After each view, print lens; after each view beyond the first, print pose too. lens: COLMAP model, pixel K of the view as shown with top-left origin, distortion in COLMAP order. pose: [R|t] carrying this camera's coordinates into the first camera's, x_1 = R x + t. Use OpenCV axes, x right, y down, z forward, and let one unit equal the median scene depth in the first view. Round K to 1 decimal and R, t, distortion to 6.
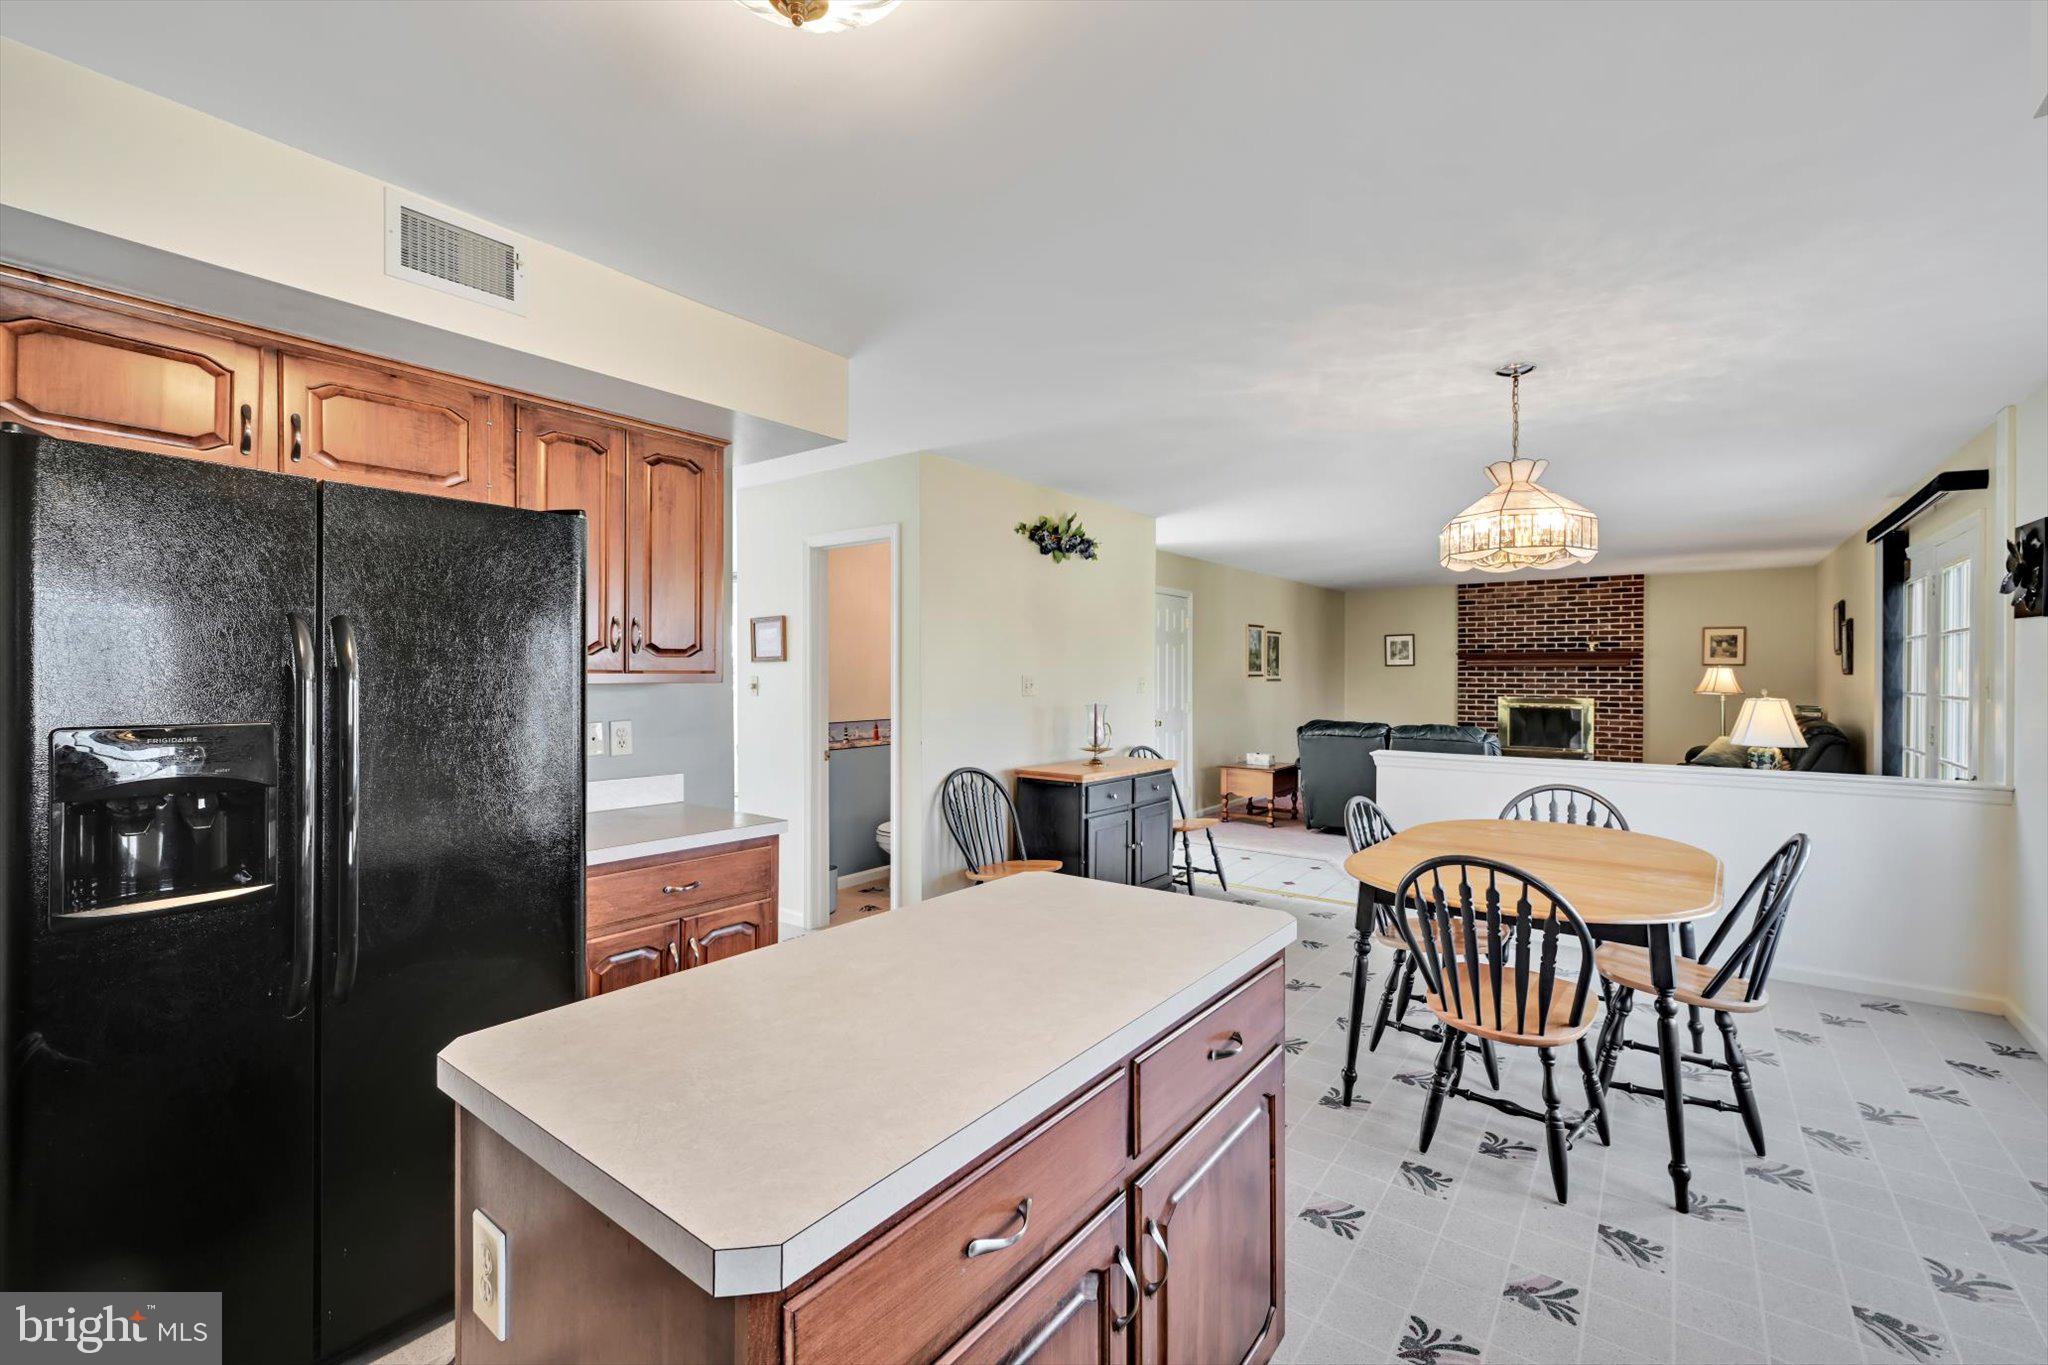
lens RADIAL K [[861.8, 0, 1024.0], [0, 861.8, 682.5], [0, 0, 1]] dist [-0.000322, 0.000028]
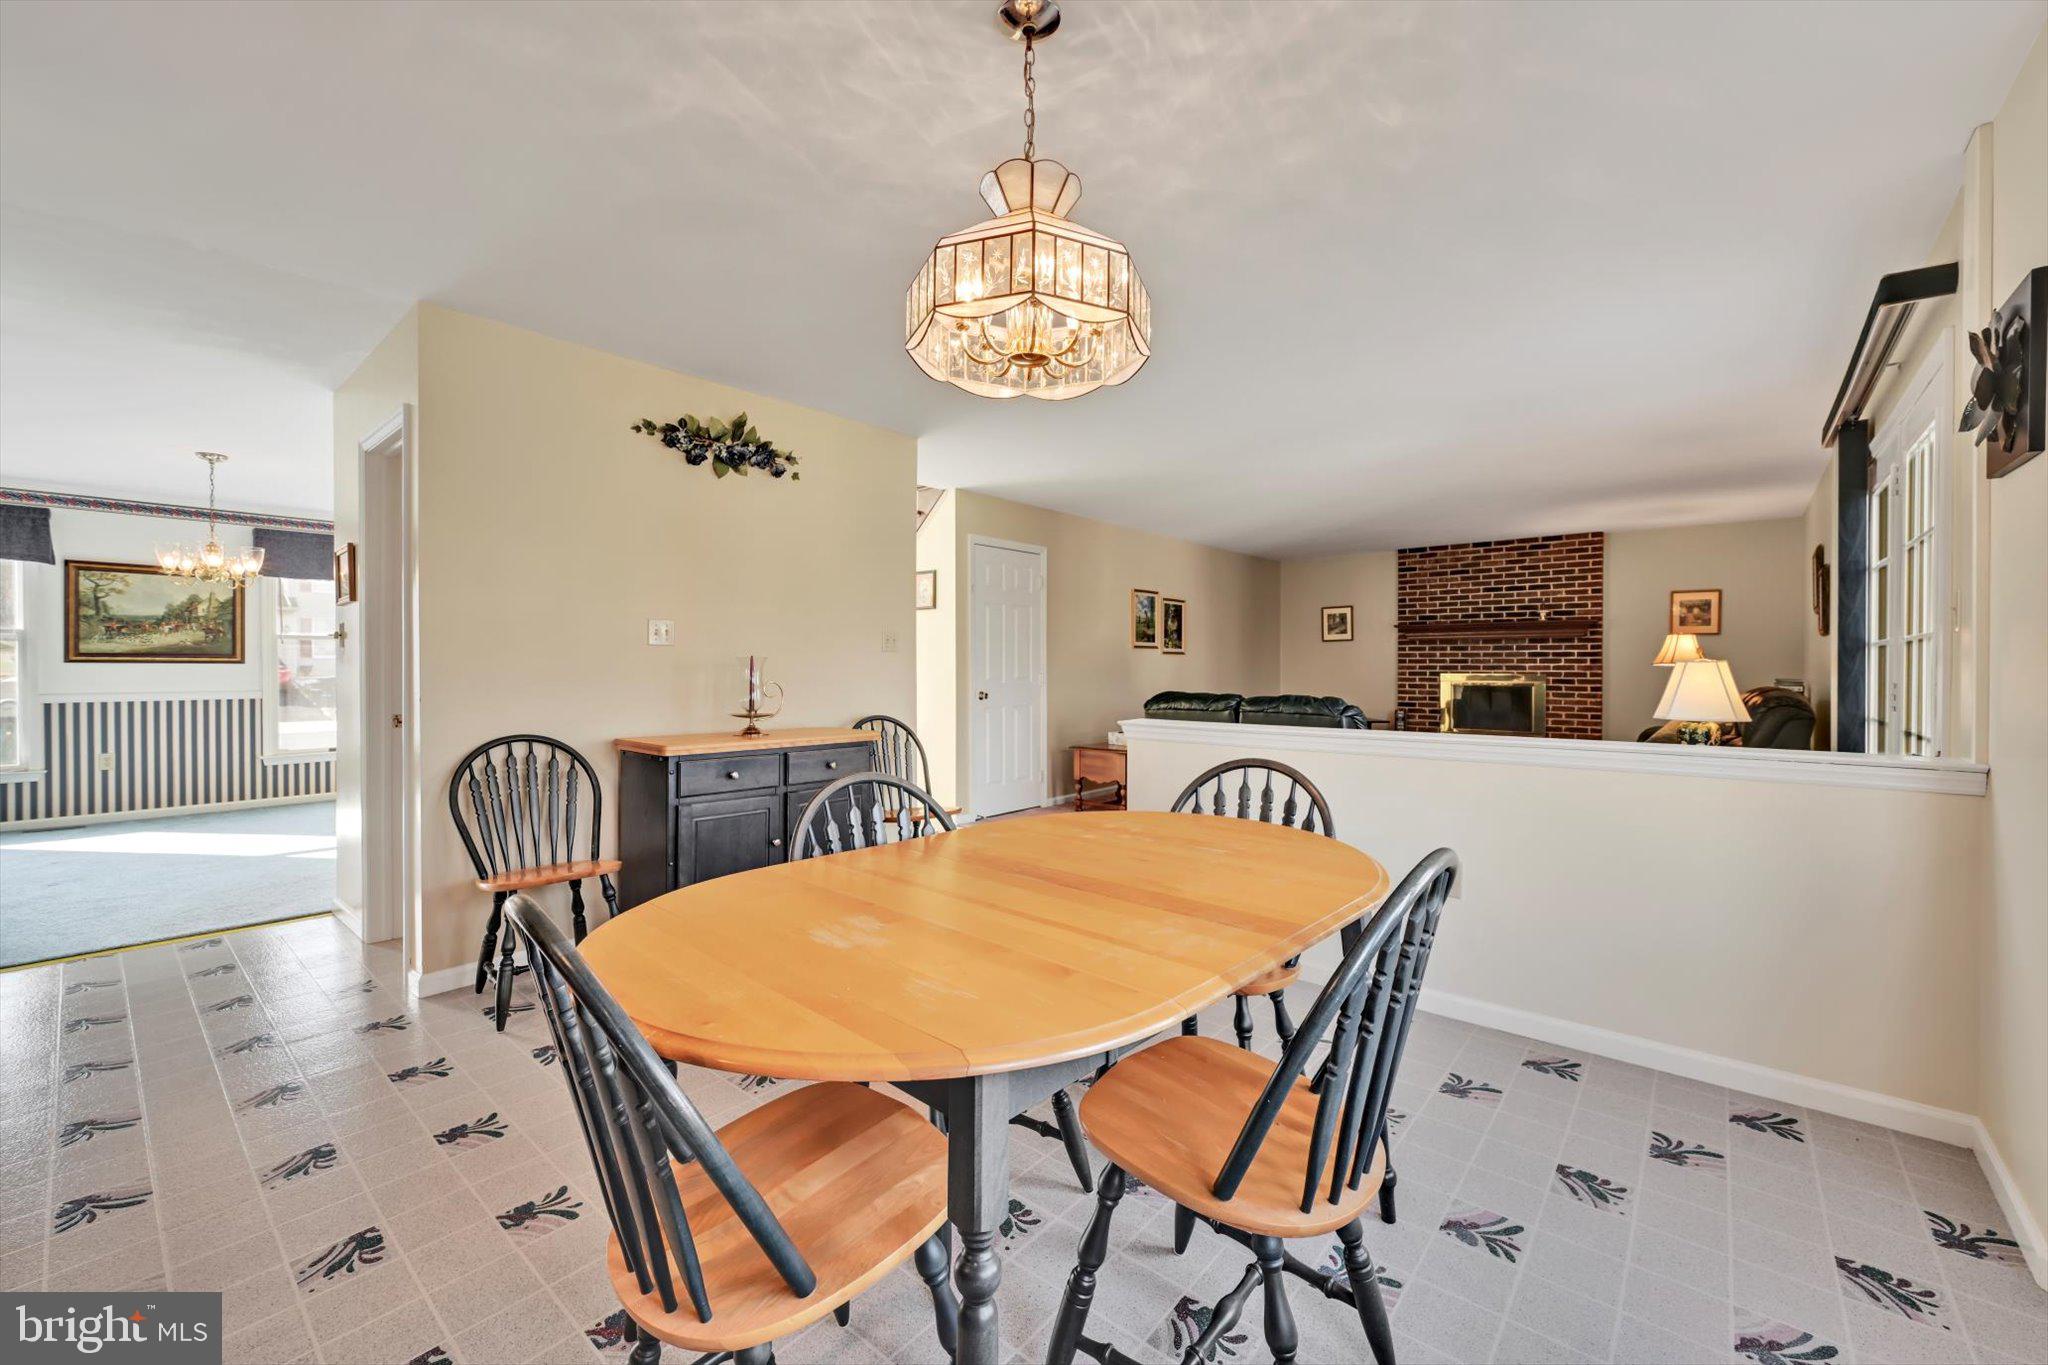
lens RADIAL K [[813.1, 0, 1026.9], [0, 813.1, 677.6], [0, 0, 1]] dist [-0.000753, -0.000282]
pose [[0.998275, 0.000571, -0.058716, 0.299400], [-0.000486, 0.999999, 0.001453, 0.034537], [0.058716, -0.001422, 0.998274, 0.232053]]
